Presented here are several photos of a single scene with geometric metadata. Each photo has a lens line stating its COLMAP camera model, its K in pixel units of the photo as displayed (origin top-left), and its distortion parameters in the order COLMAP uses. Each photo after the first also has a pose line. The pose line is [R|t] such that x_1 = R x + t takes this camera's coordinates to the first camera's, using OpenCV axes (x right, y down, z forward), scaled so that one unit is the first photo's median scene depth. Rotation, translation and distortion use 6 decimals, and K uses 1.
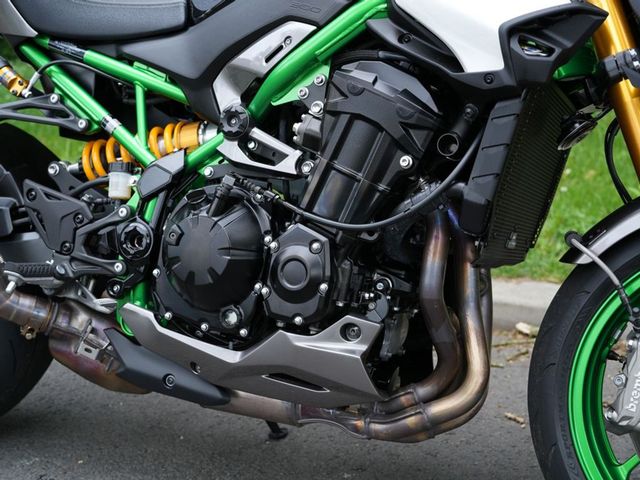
lens RADIAL K [[995.4, 0, 320.0], [0, 995.4, 240.0], [0, 0, 1]] dist [-0.060105, 0.737276]
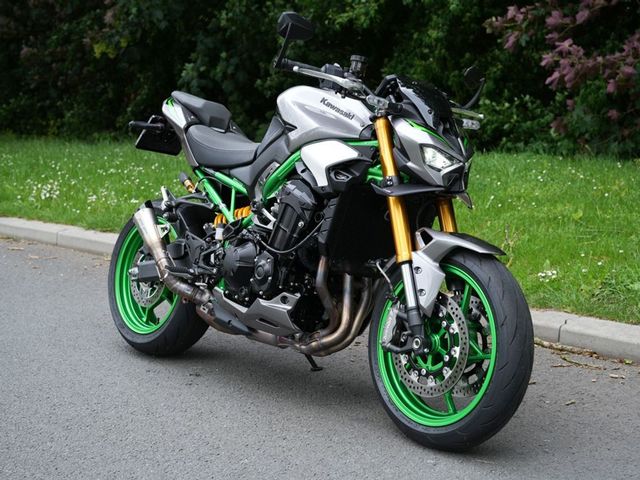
lens RADIAL K [[995.4, 0, 320.0], [0, 995.4, 240.0], [0, 0, 1]] dist [-0.060105, 0.737276]
pose [[0.904614, 0.022753, -0.425624, 1.022609], [-0.052809, 0.996863, -0.058950, 0.083148], [0.422948, 0.075804, 0.902978, -0.970967]]
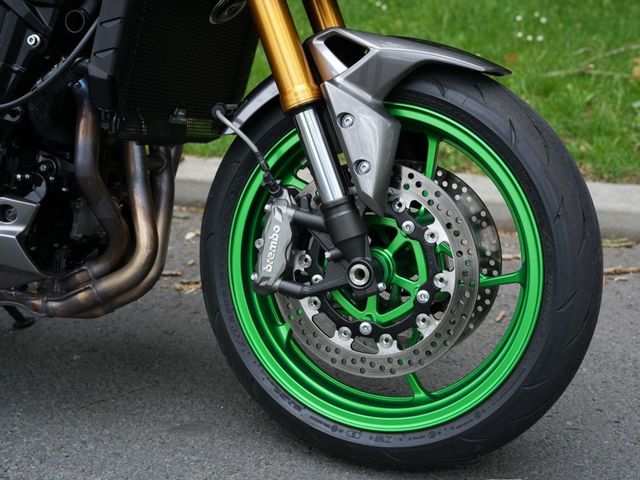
lens RADIAL K [[995.4, 0, 320.0], [0, 995.4, 240.0], [0, 0, 1]] dist [-0.060105, 0.737276]
pose [[0.997452, -0.056988, 0.042914, 0.298110], [0.052723, 0.994110, 0.094687, 0.038660], [-0.048057, -0.092183, 0.994582, -0.035629]]
